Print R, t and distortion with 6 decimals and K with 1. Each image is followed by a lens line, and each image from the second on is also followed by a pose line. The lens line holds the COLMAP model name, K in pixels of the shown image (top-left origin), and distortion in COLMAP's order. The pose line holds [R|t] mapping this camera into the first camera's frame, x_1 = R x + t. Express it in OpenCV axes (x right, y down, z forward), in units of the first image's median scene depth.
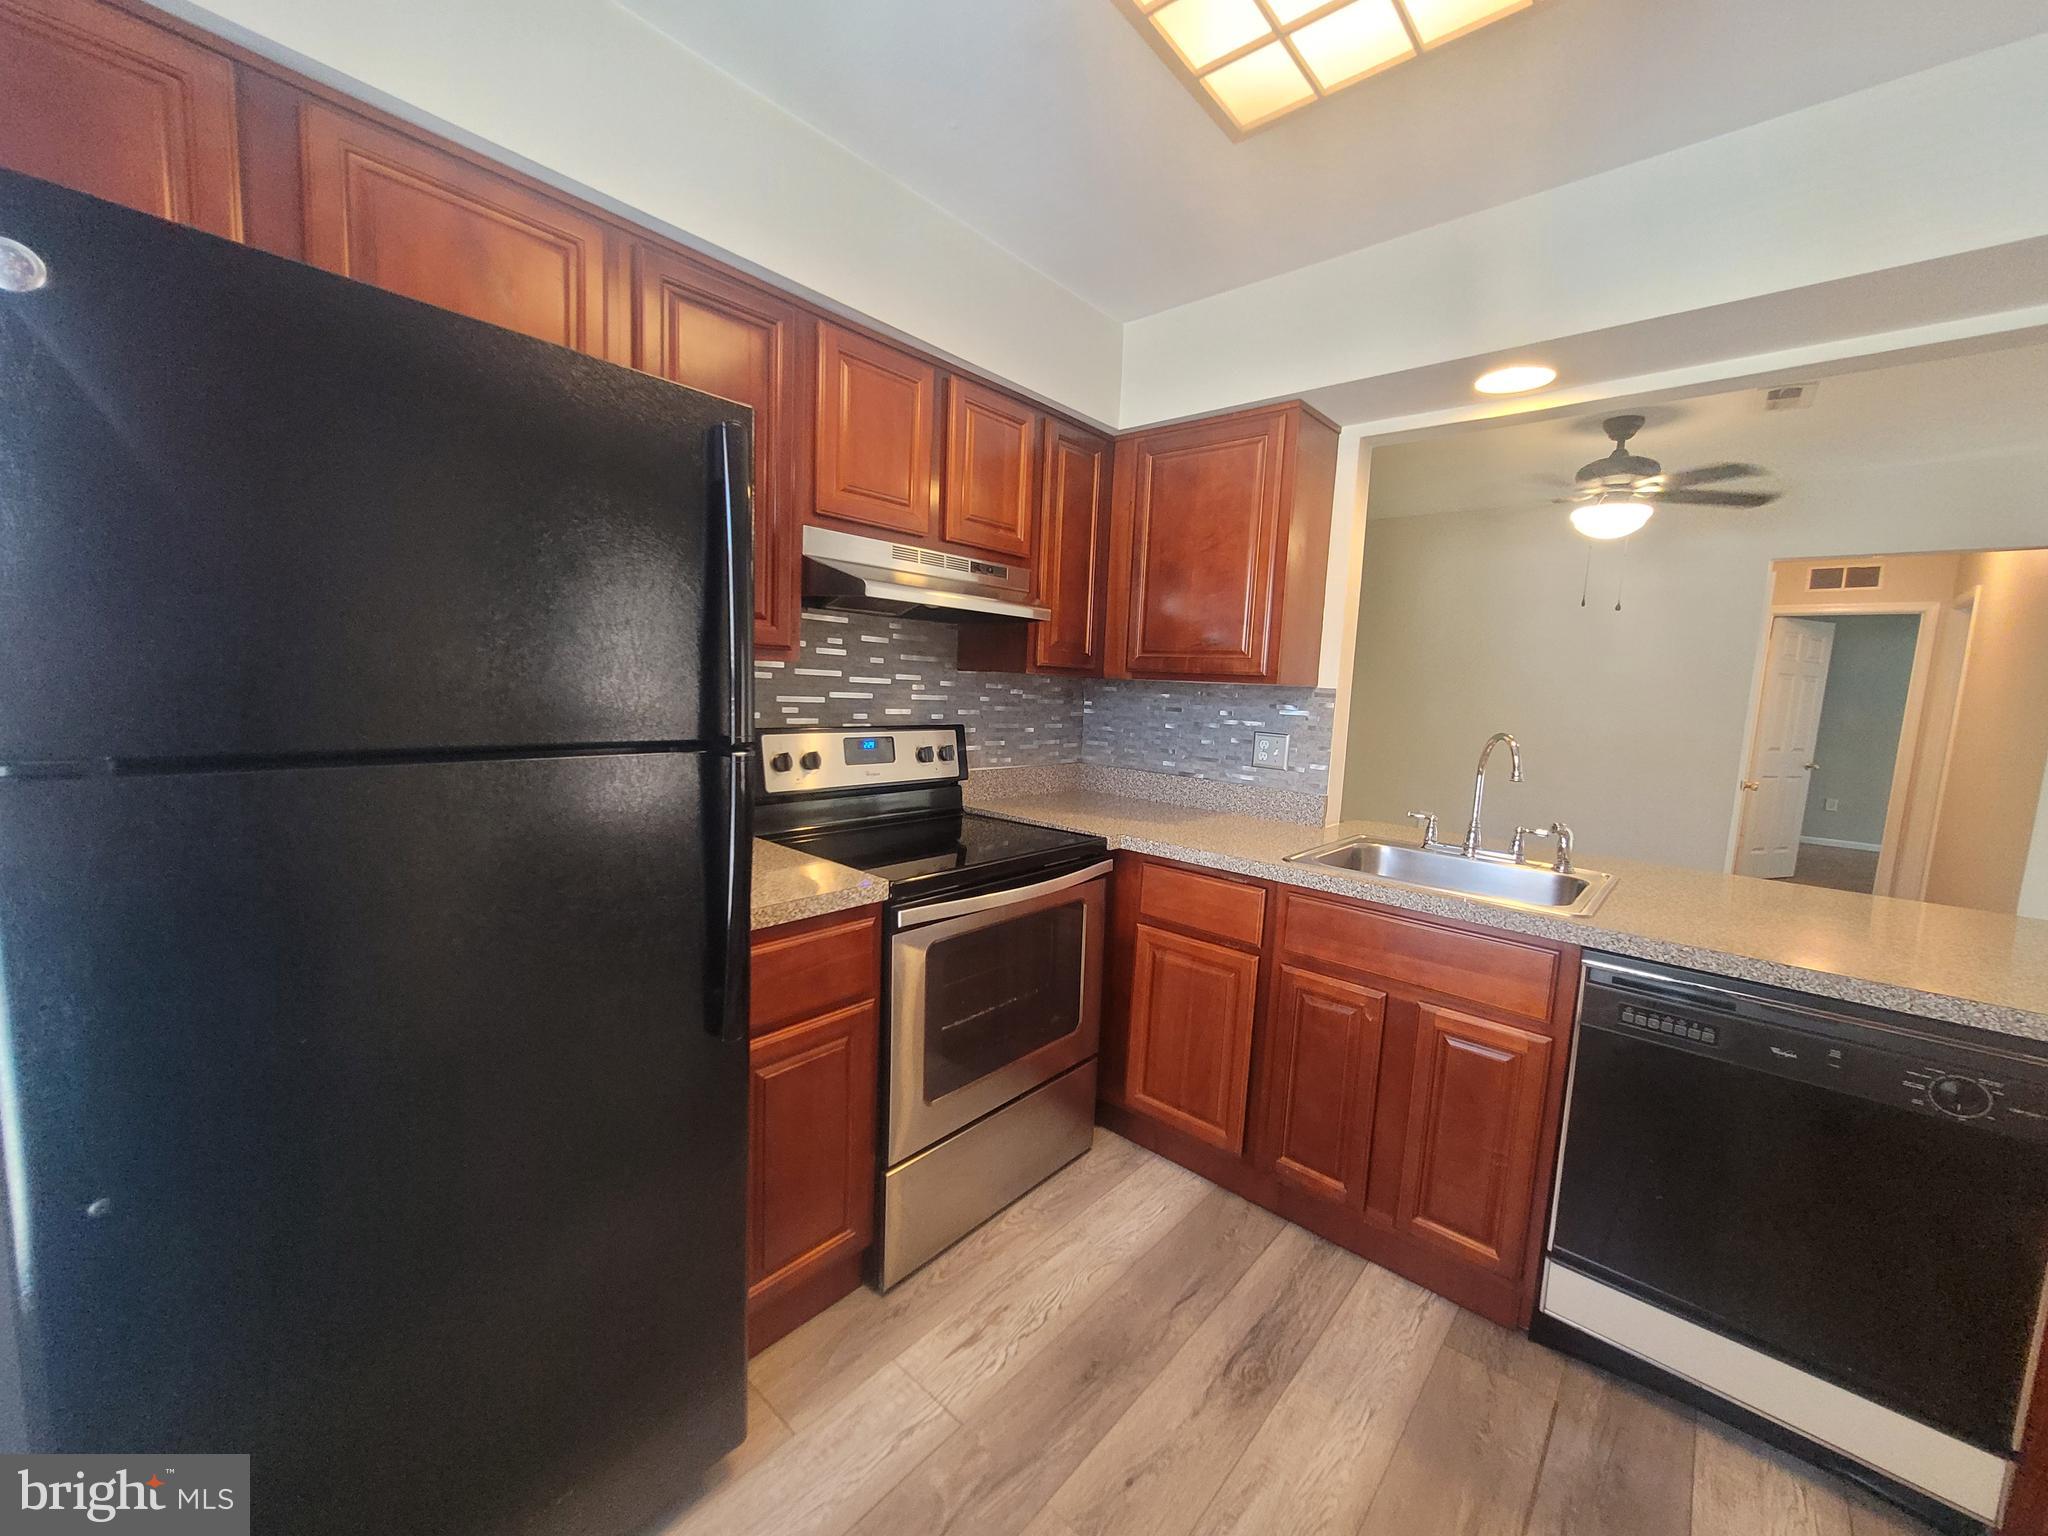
lens RADIAL K [[792.8, 0, 1016.9], [0, 792.8, 771.6], [0, 0, 1]] dist [0.001504, 0.000122]
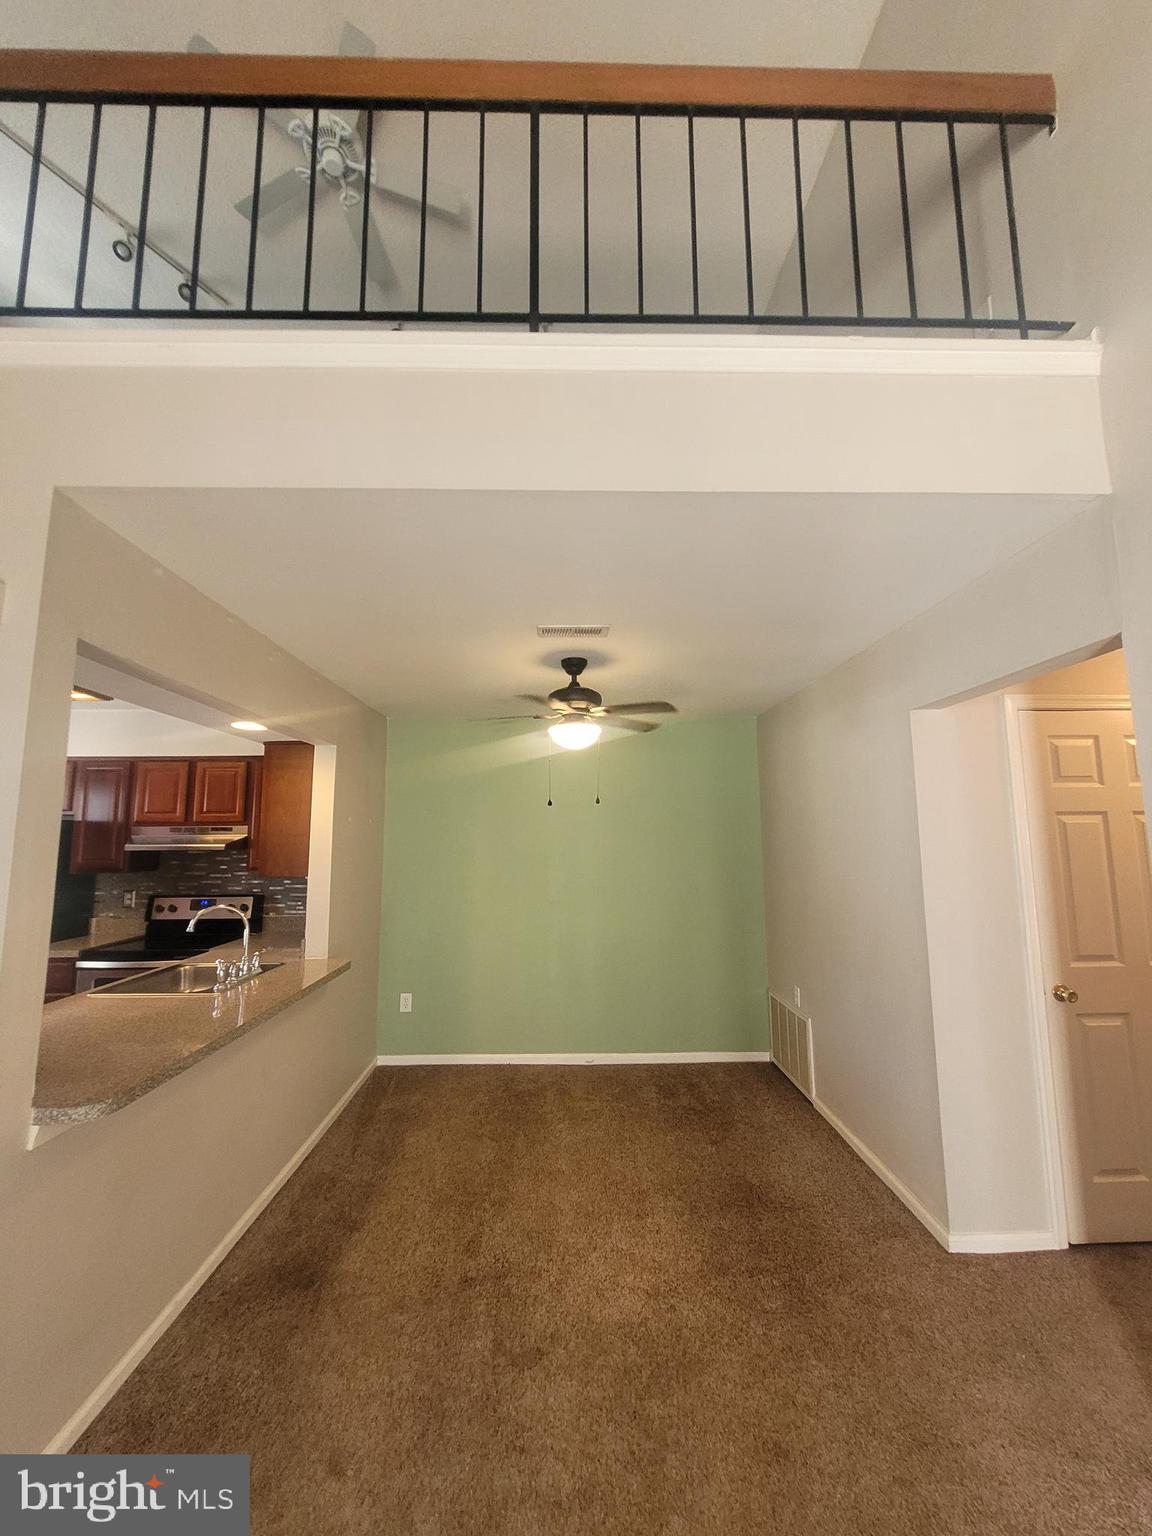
lens RADIAL K [[594.6, 0, 571.5], [0, 594.6, 769.2], [0, 0, 1]] dist [0.001504, 0.000122]
pose [[0.681407, -0.130757, -0.720130, 2.015930], [-0.048333, 0.973725, -0.222537, -0.083224], [0.730307, 0.186444, 0.657184, 0.558660]]
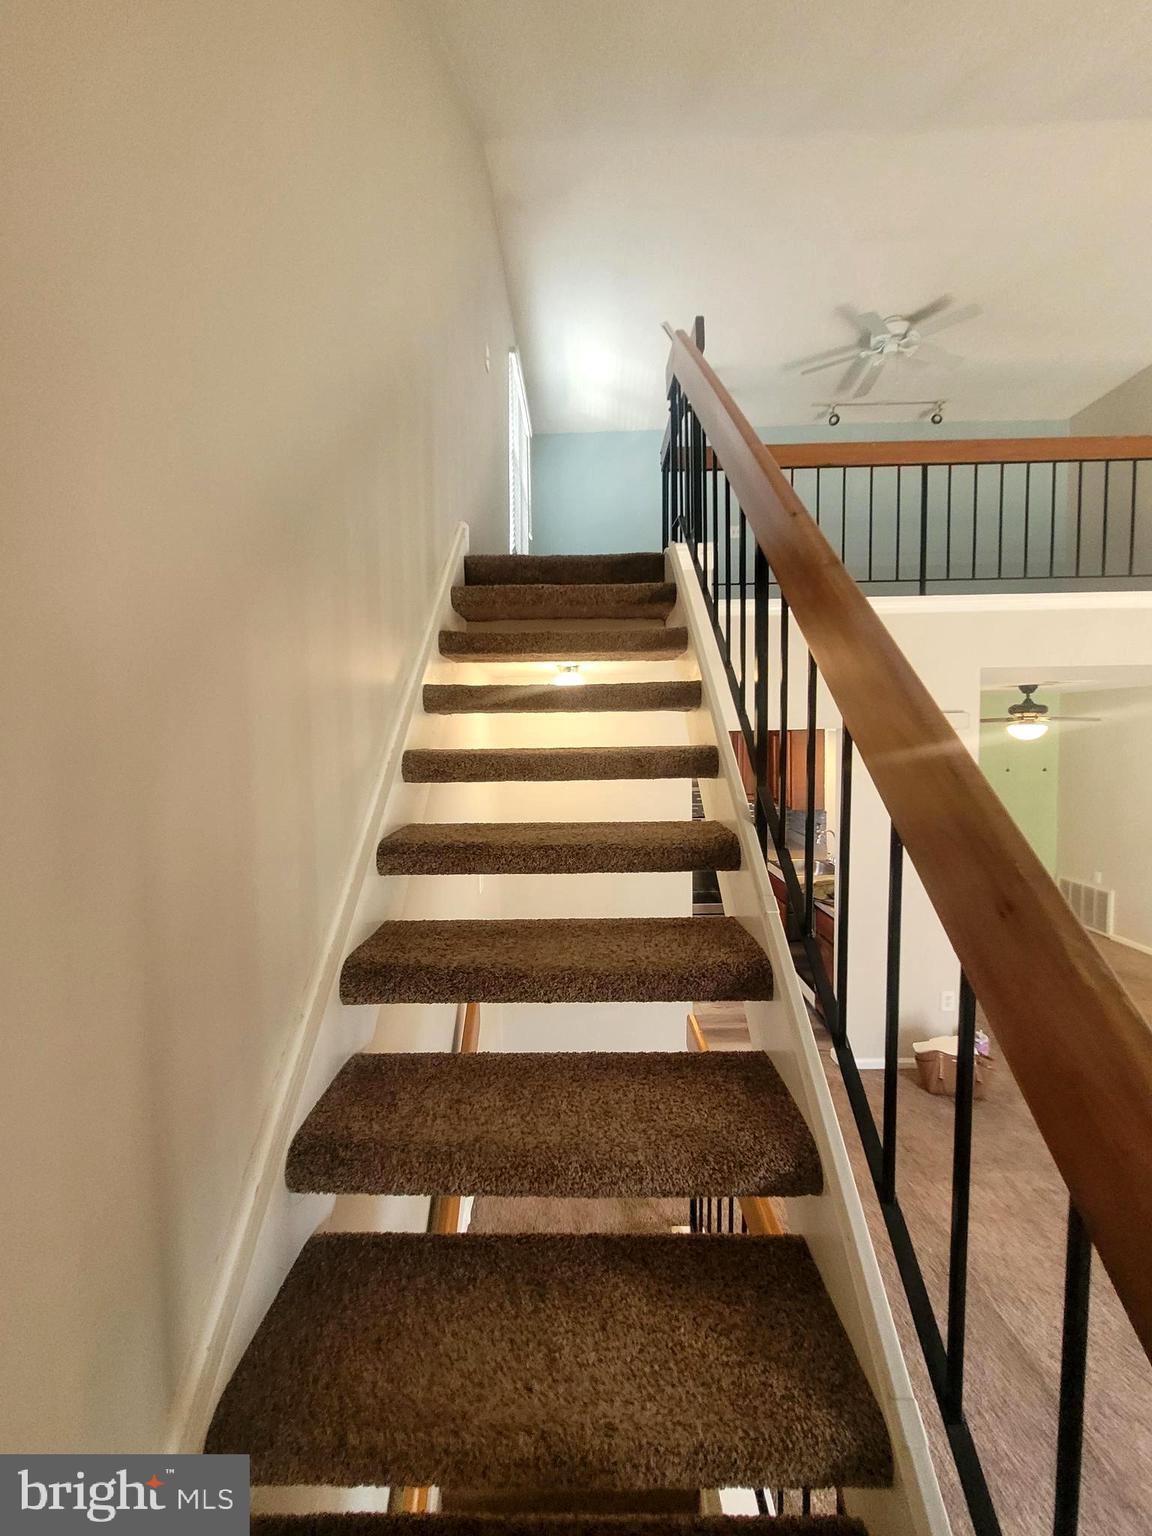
lens RADIAL K [[594.6, 0, 581.2], [0, 594.6, 776.5], [0, 0, 1]] dist [0.001504, 0.000122]
pose [[0.656831, -0.009620, -0.753977, 1.662015], [-0.035709, 0.998400, -0.043847, -0.122382], [0.753192, 0.055724, 0.655436, -1.337063]]
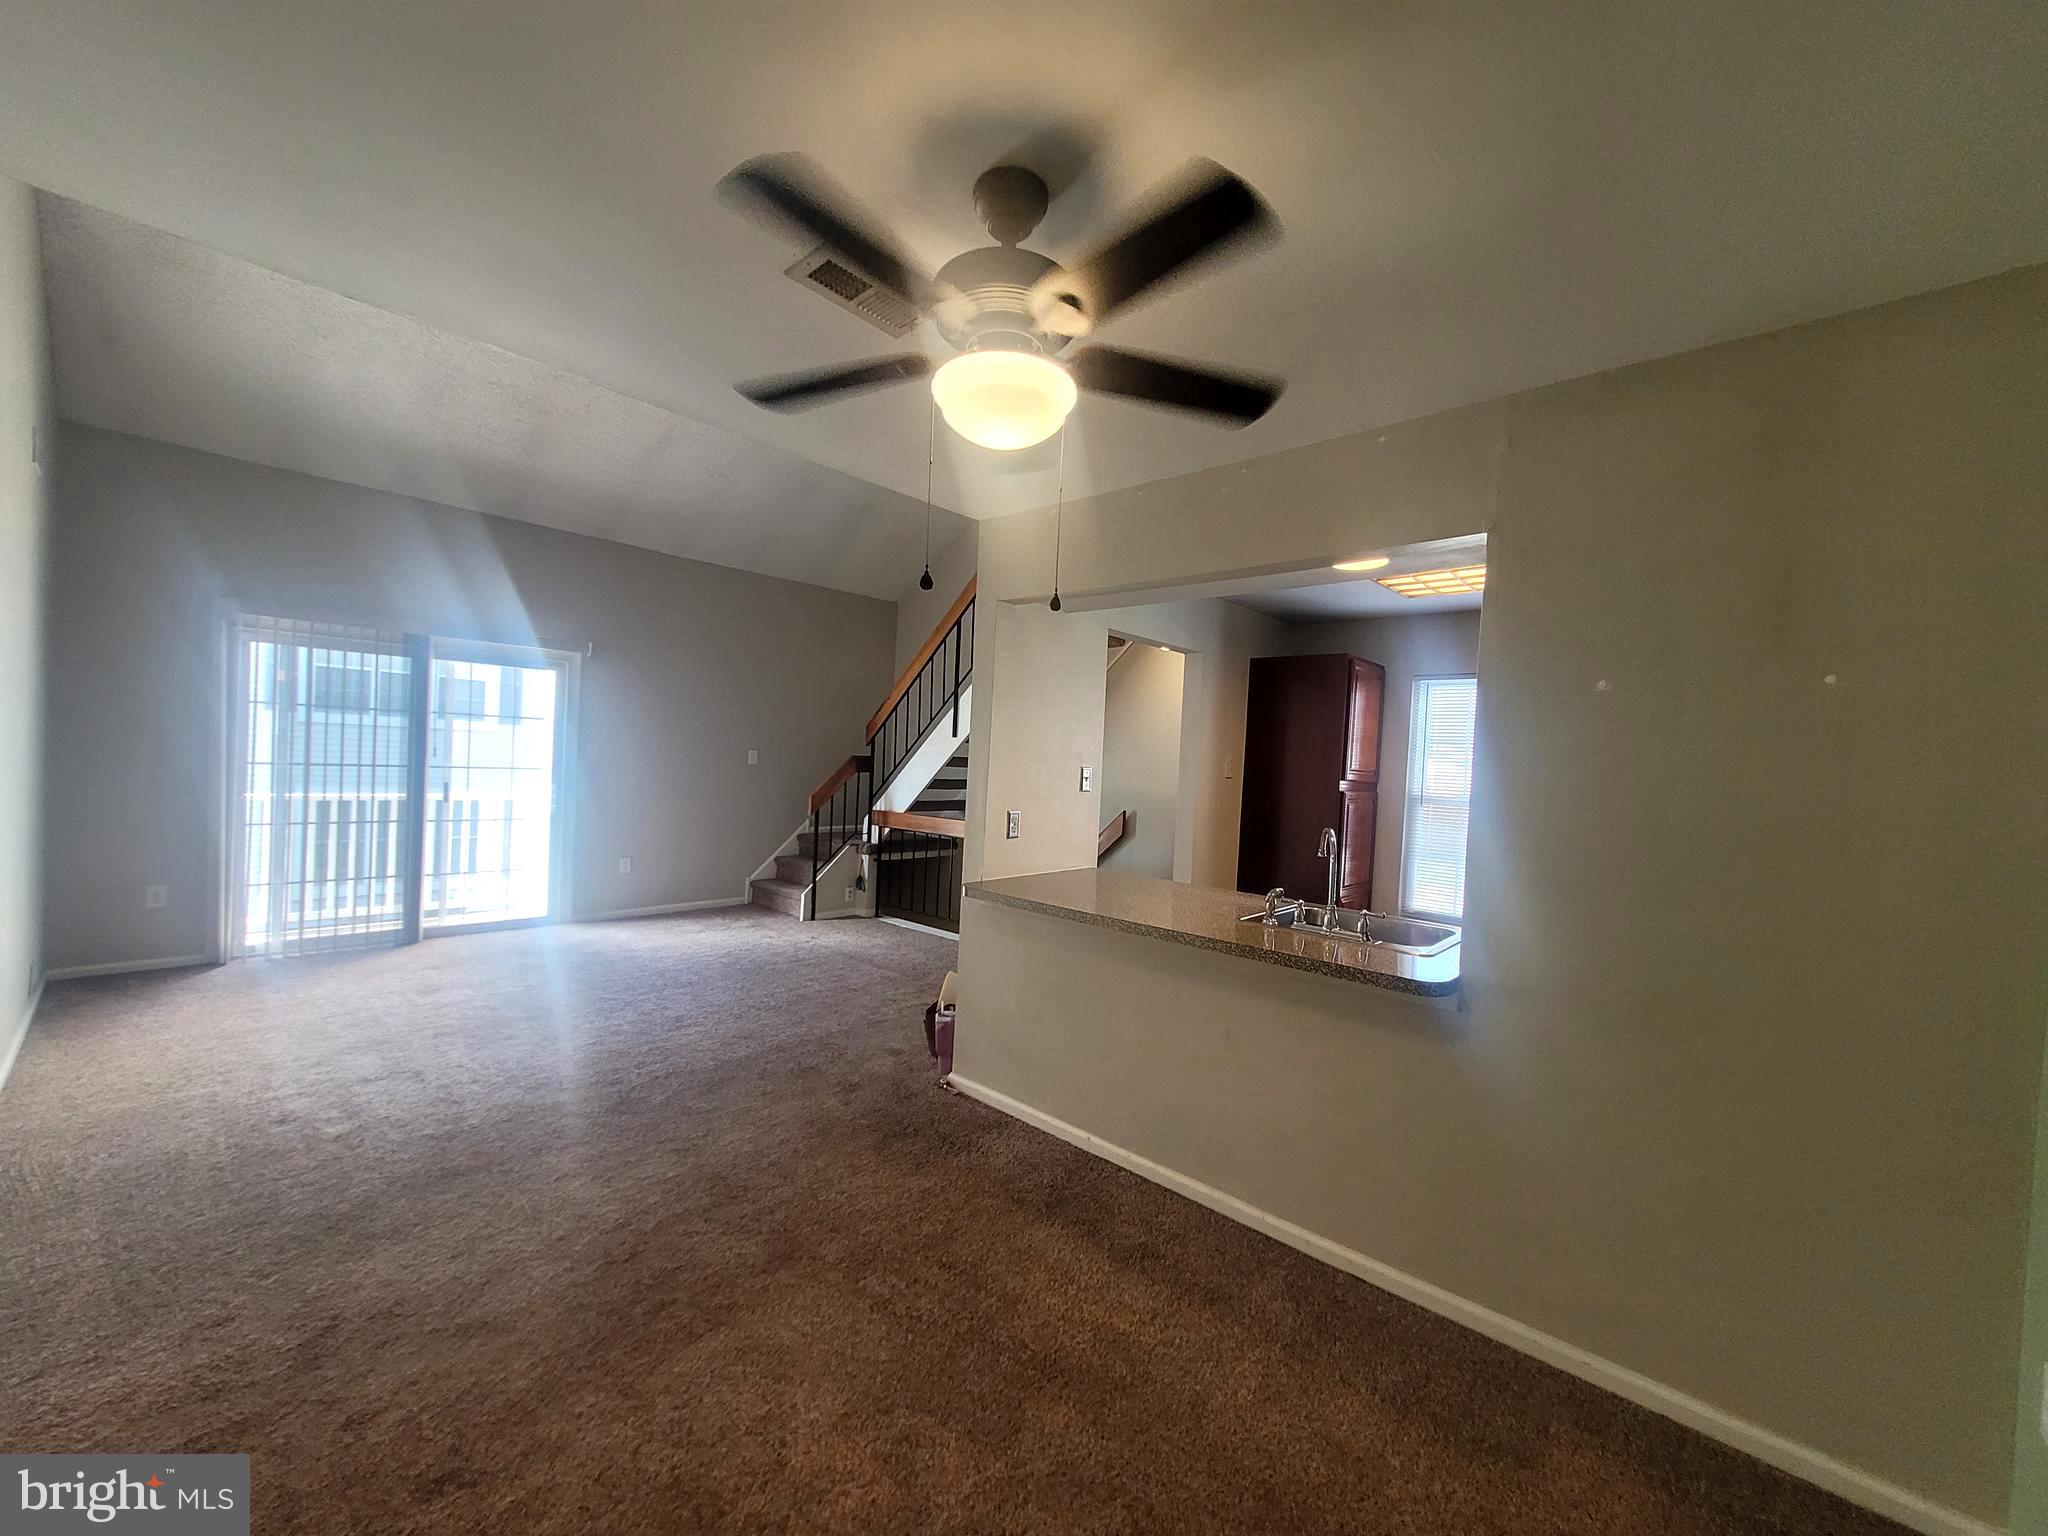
lens RADIAL K [[792.8, 0, 1021.0], [0, 792.8, 783.0], [0, 0, 1]] dist [0.001504, 0.000122]
pose [[-0.995983, -0.089353, 0.005762, 1.032207], [-0.087647, 0.986083, 0.141277, -0.243856], [-0.018305, 0.140204, -0.989953, 2.094609]]
